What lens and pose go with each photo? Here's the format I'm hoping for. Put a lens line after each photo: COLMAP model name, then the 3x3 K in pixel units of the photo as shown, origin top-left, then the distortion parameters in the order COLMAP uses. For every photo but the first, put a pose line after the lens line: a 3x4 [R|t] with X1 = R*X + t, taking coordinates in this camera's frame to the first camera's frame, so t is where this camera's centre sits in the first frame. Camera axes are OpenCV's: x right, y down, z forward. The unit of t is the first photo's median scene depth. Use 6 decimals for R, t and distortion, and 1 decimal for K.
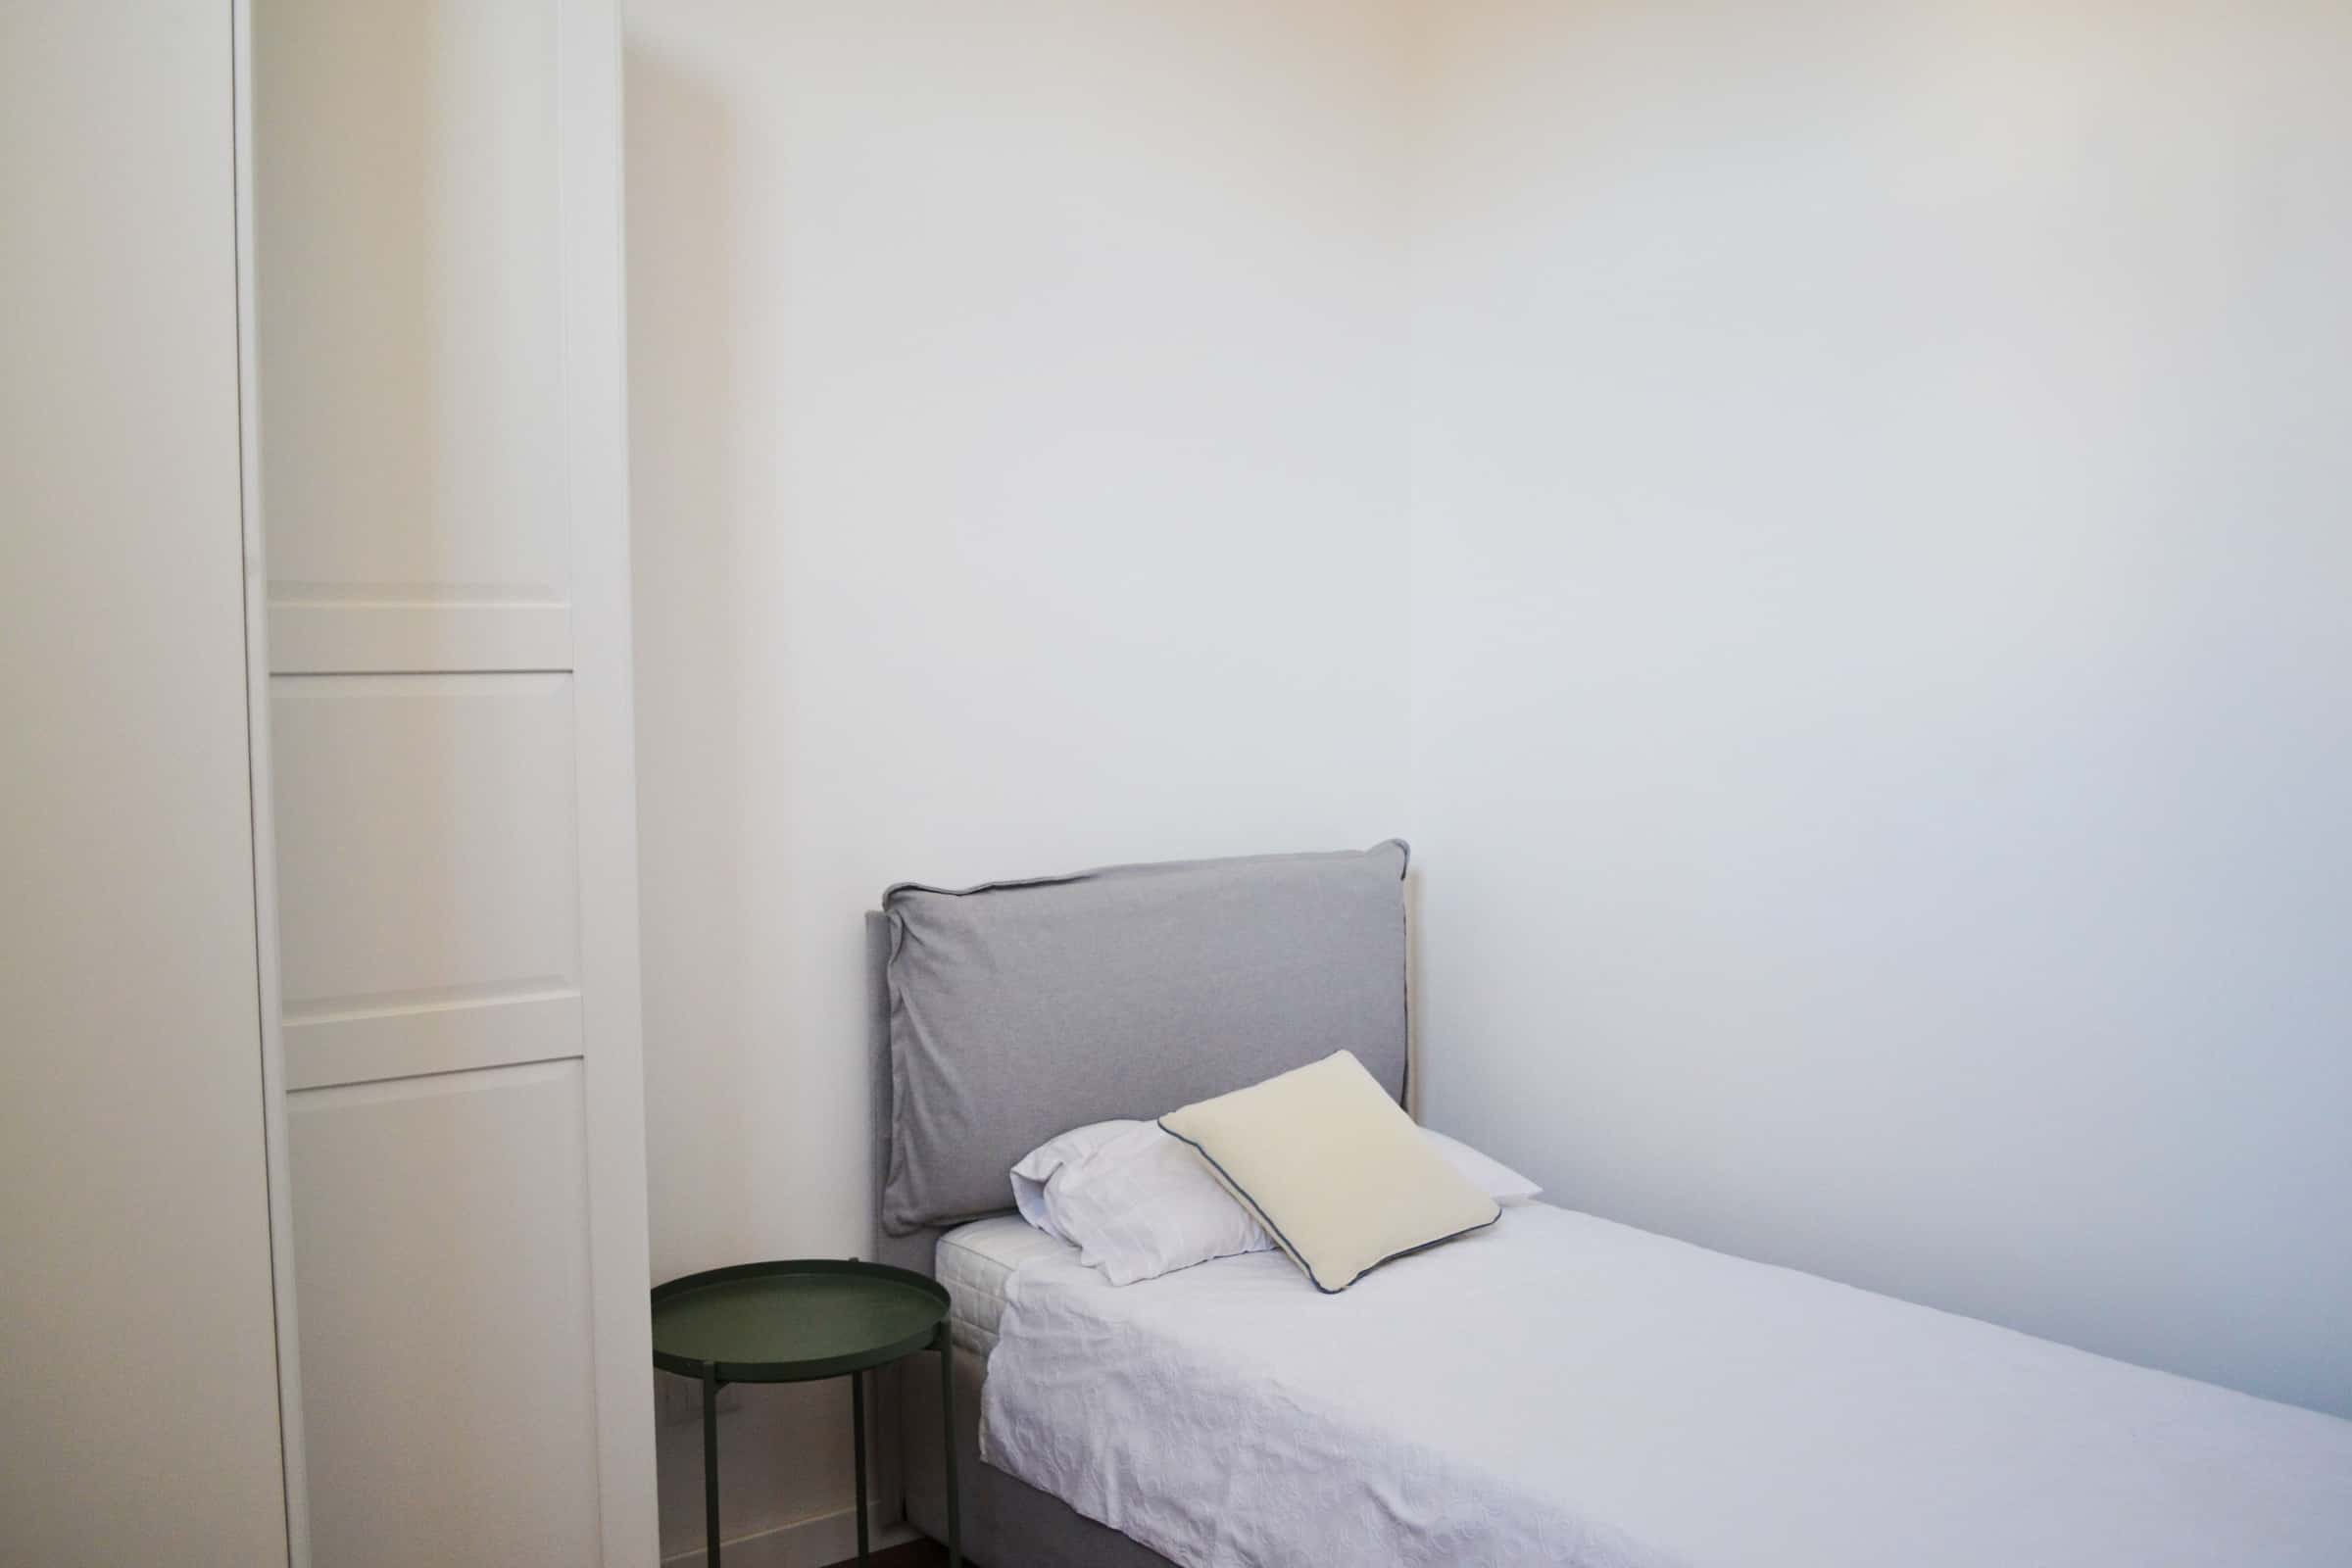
lens RADIAL K [[2018.8, 0, 1188.4], [0, 2018.8, 794.6], [0, 0, 1]] dist [-0.071239, 0.002569]
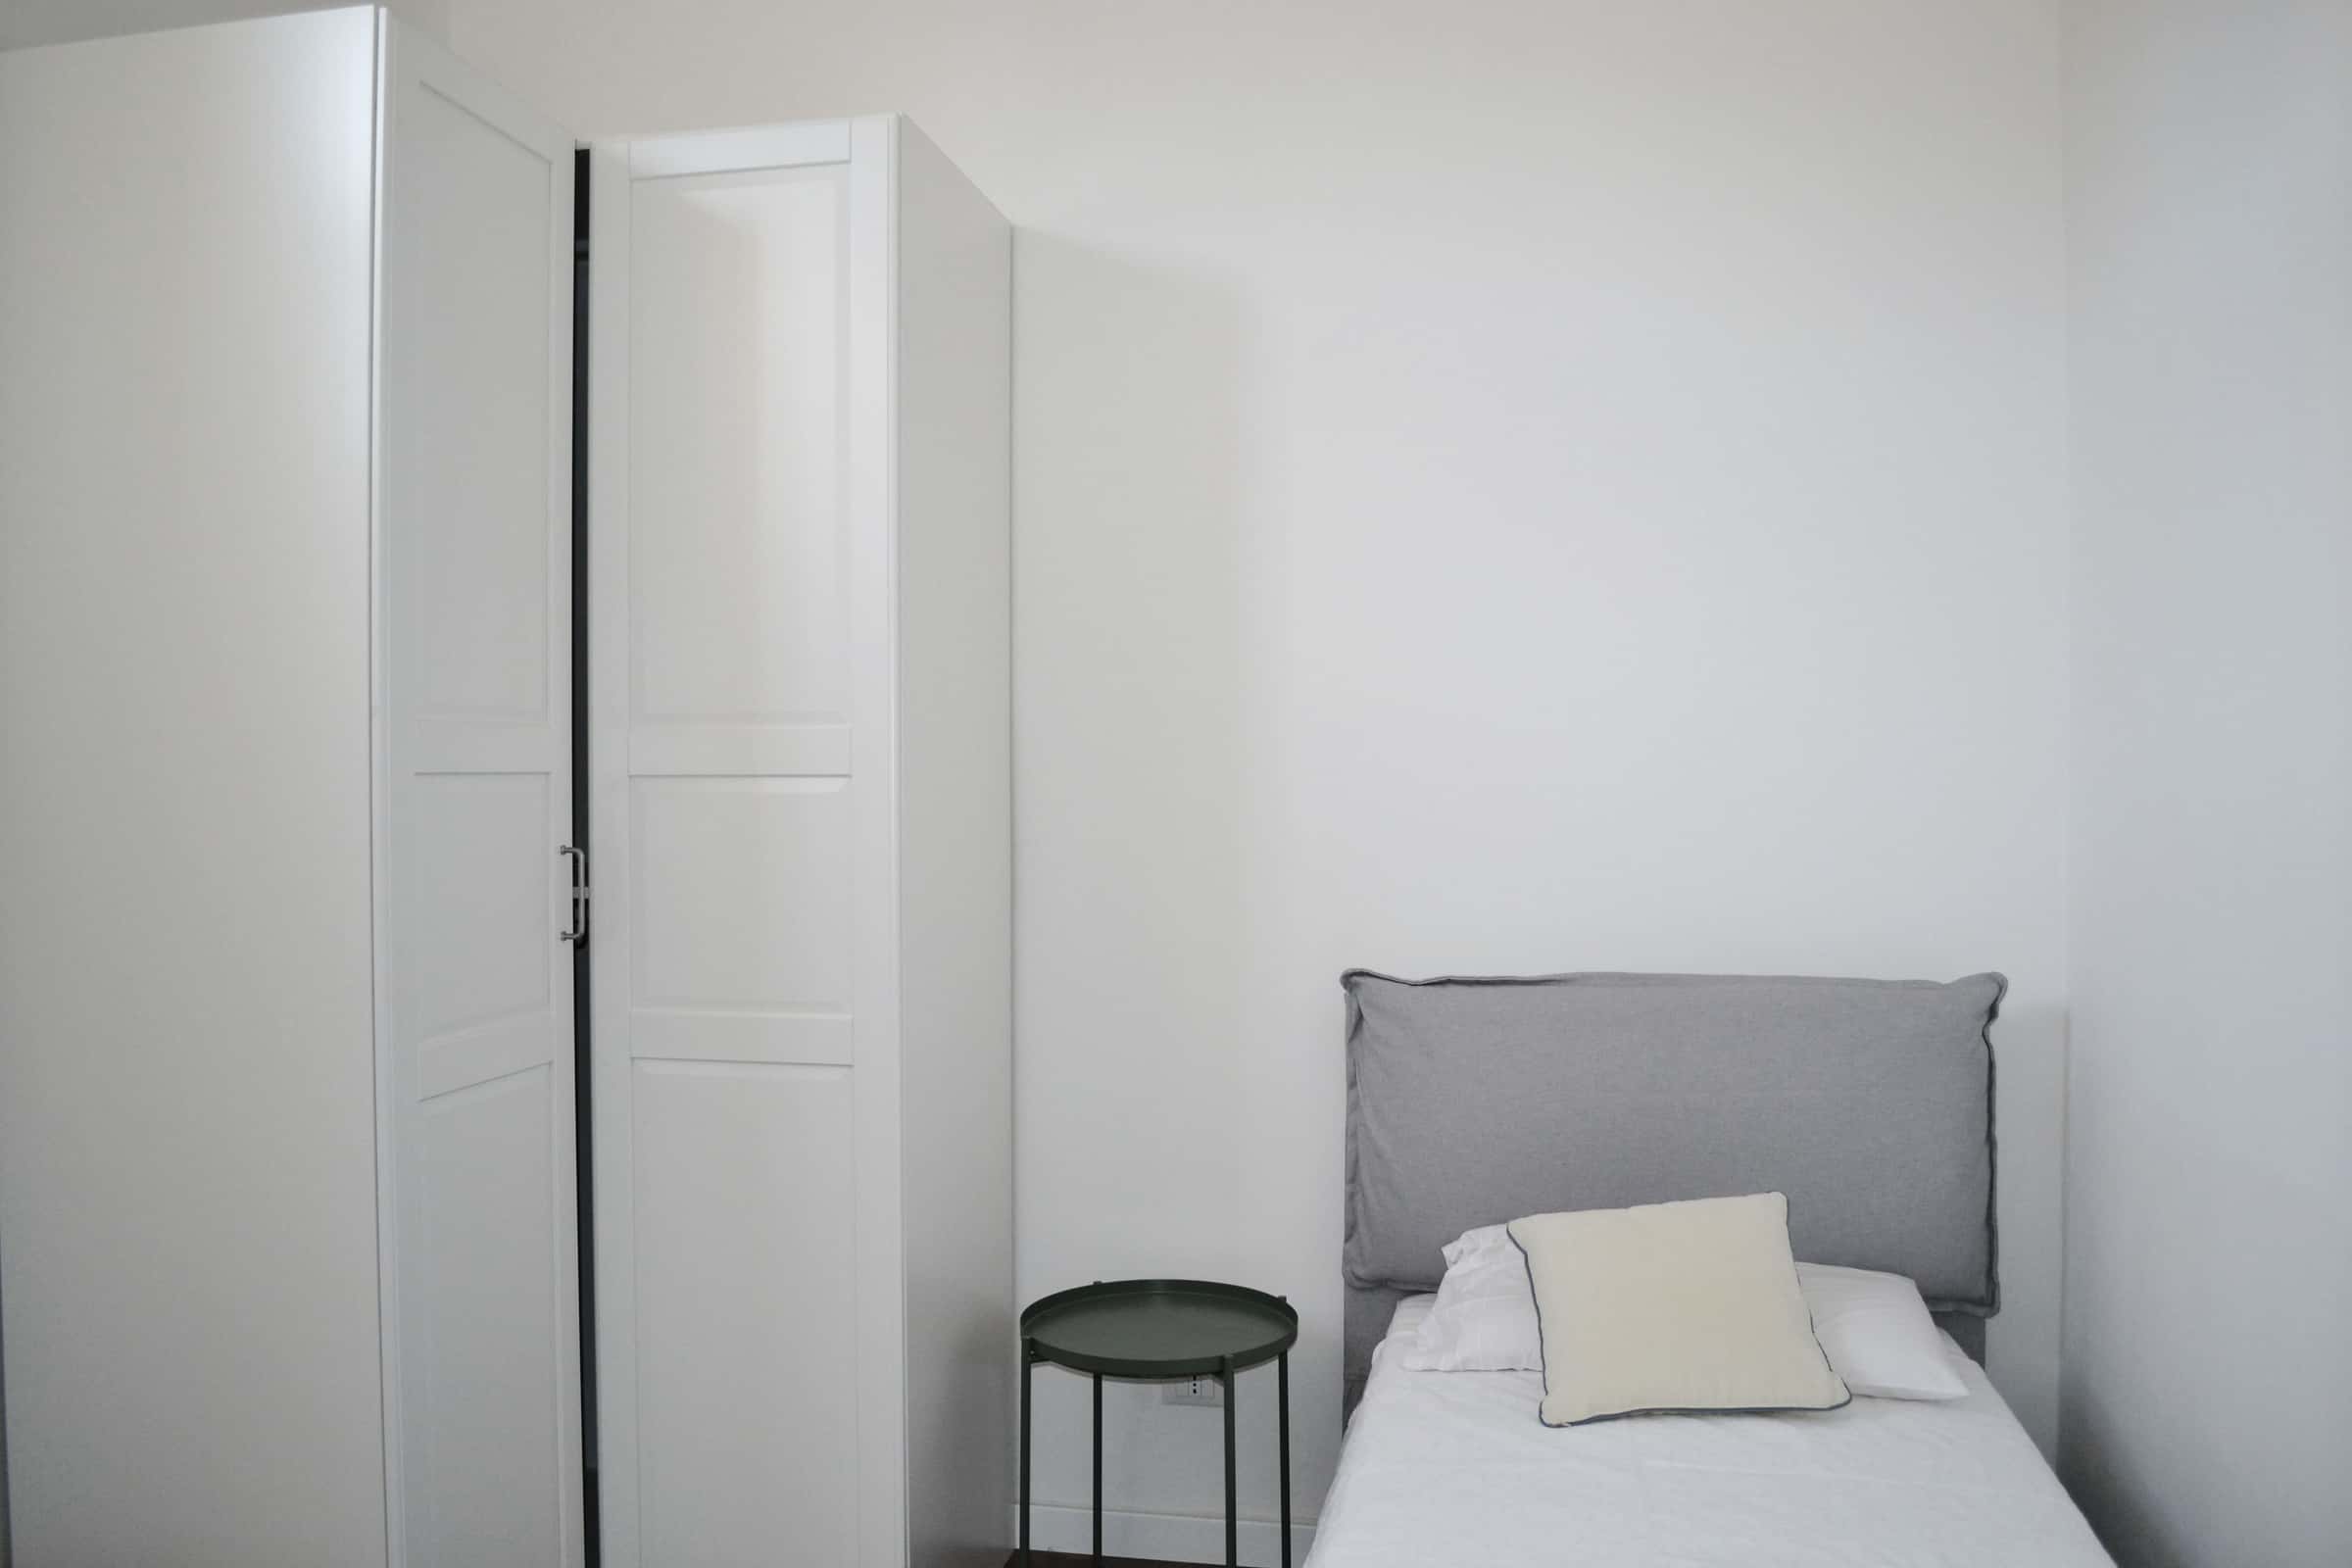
lens RADIAL K [[1821.2, 0, 1193.0], [0, 1821.2, 783.1], [0, 0, 1]] dist [-0.074952, 0.000956]
pose [[0.679349, 0.010132, -0.733745, 0.526810], [-0.051078, 0.998132, -0.033508, -0.019899], [0.732035, 0.060241, 0.678598, 0.247246]]
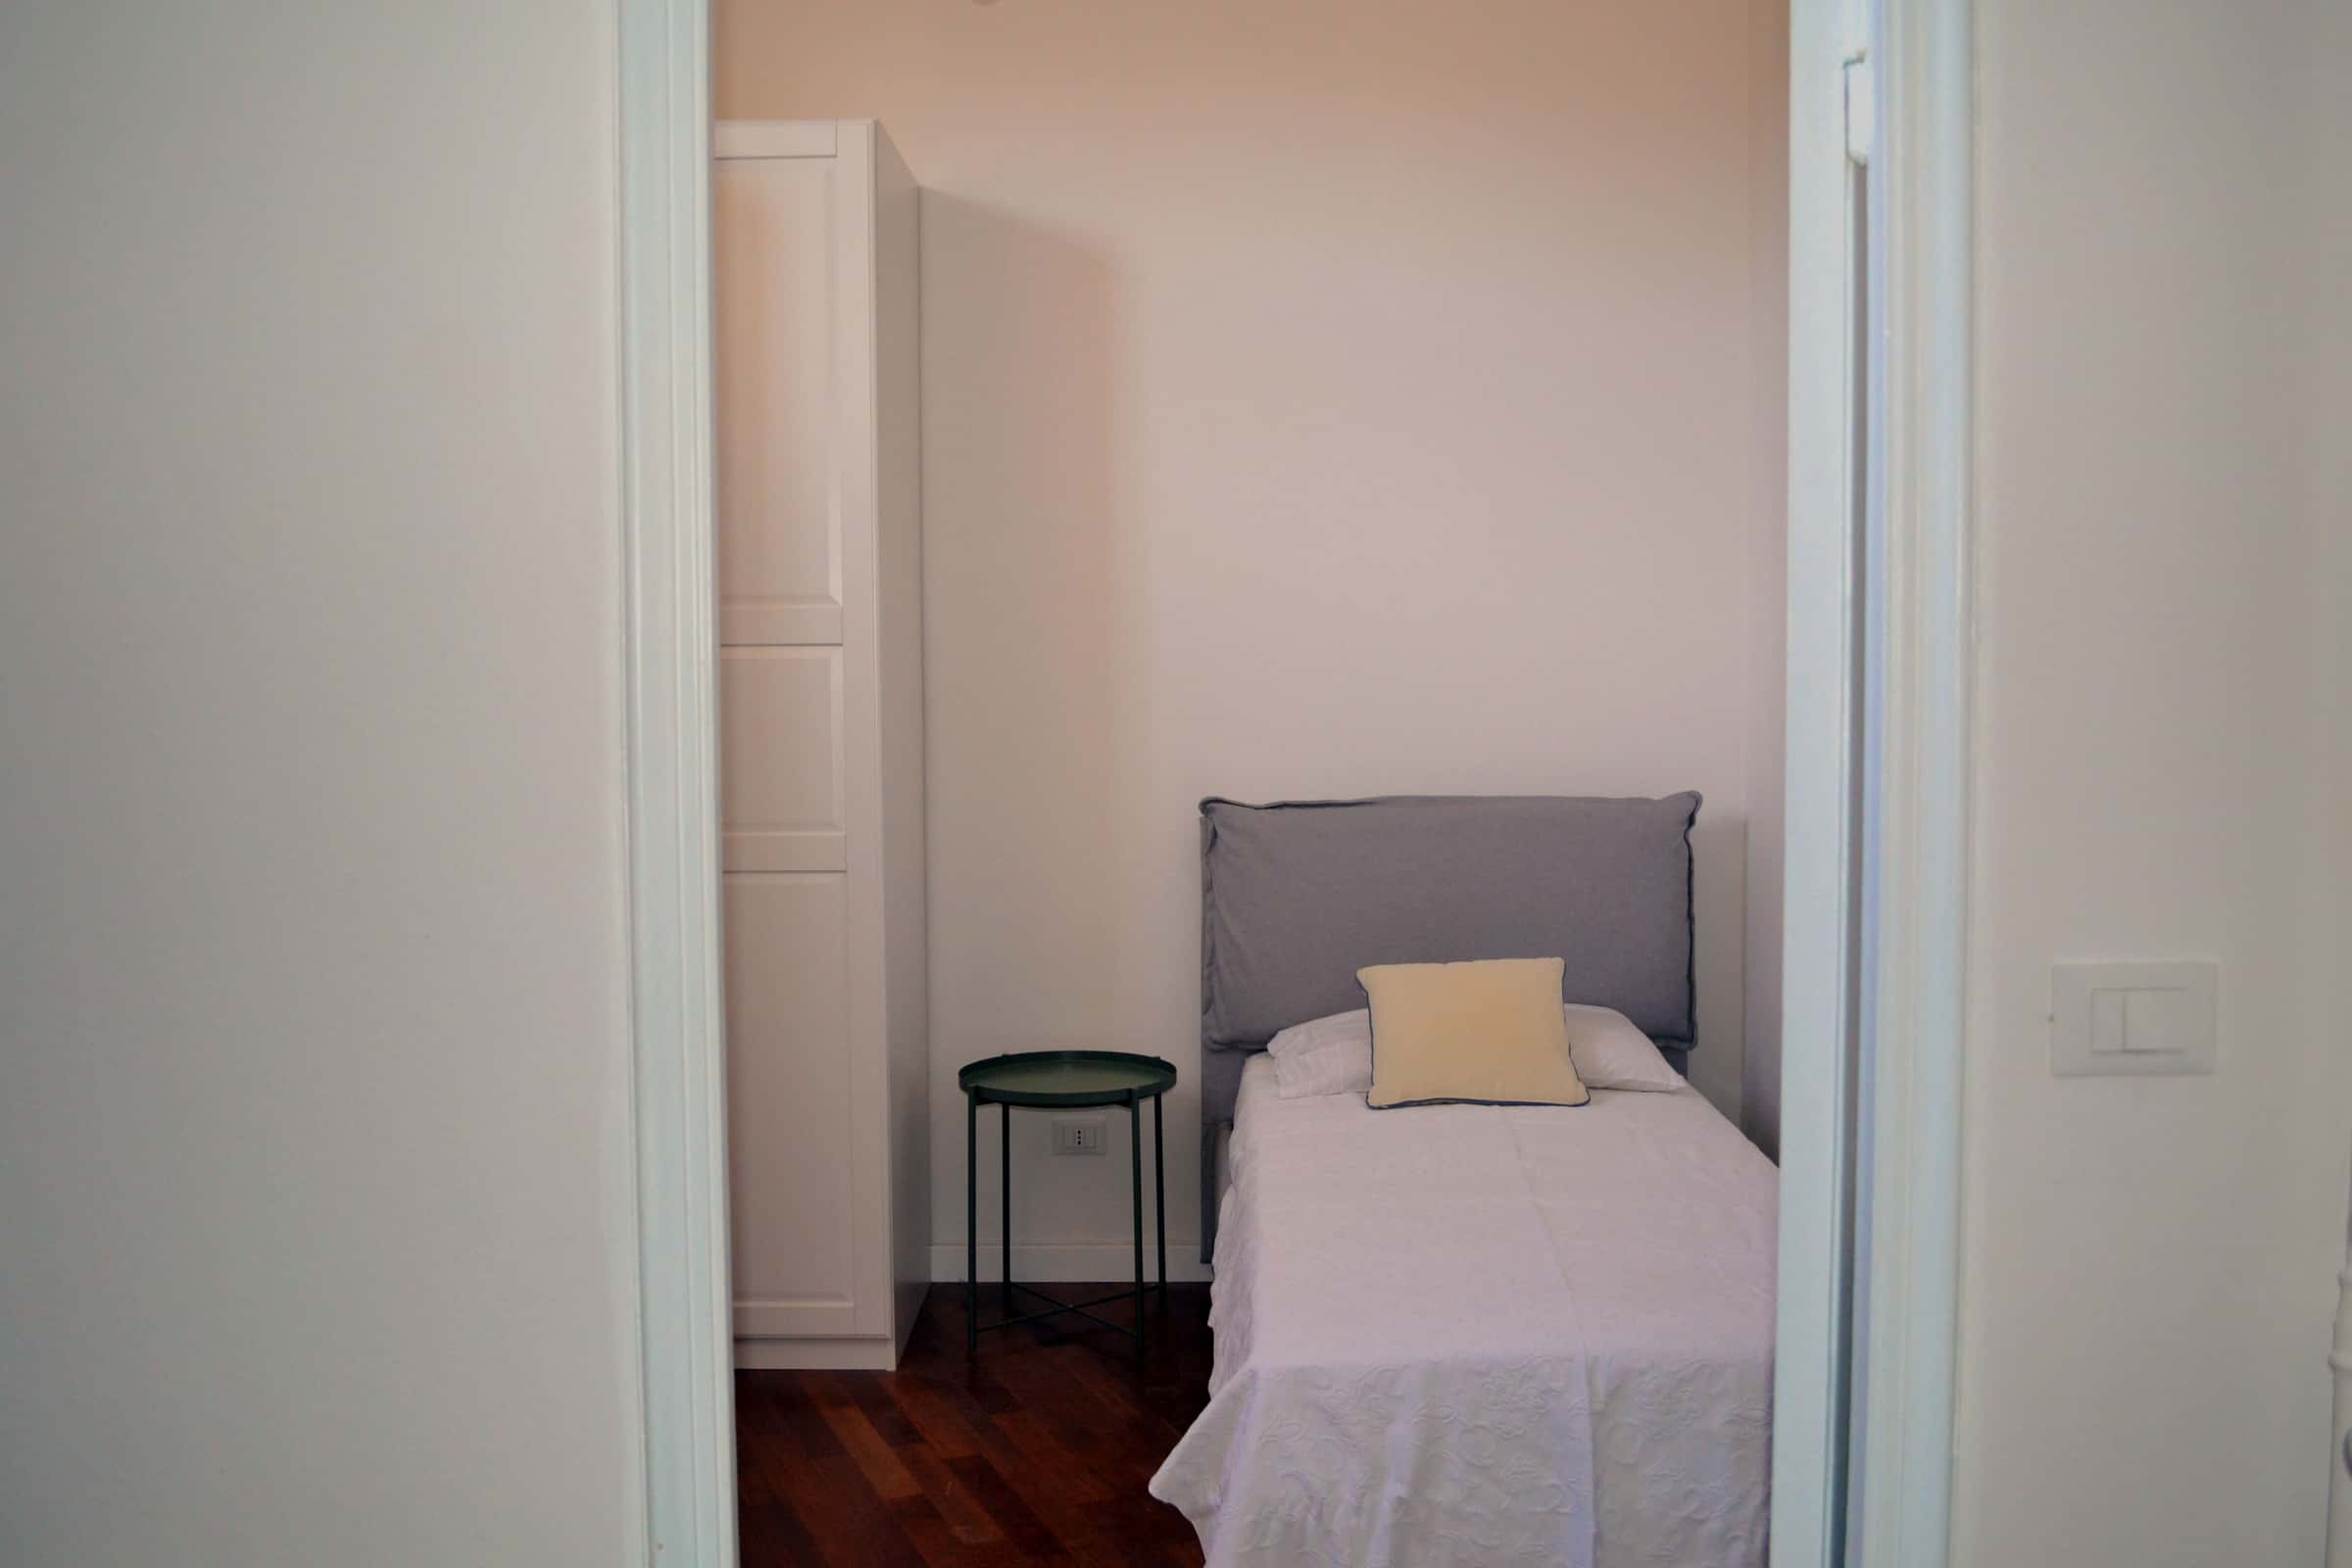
lens RADIAL K [[2018.8, 0, 1161.7], [0, 2018.8, 772.6], [0, 0, 1]] dist [-0.071239, 0.002569]
pose [[0.792443, 0.034782, -0.608954, 0.682786], [-0.038093, 0.999246, 0.007503, 0.017433], [0.608756, 0.017251, 0.793170, -0.138015]]
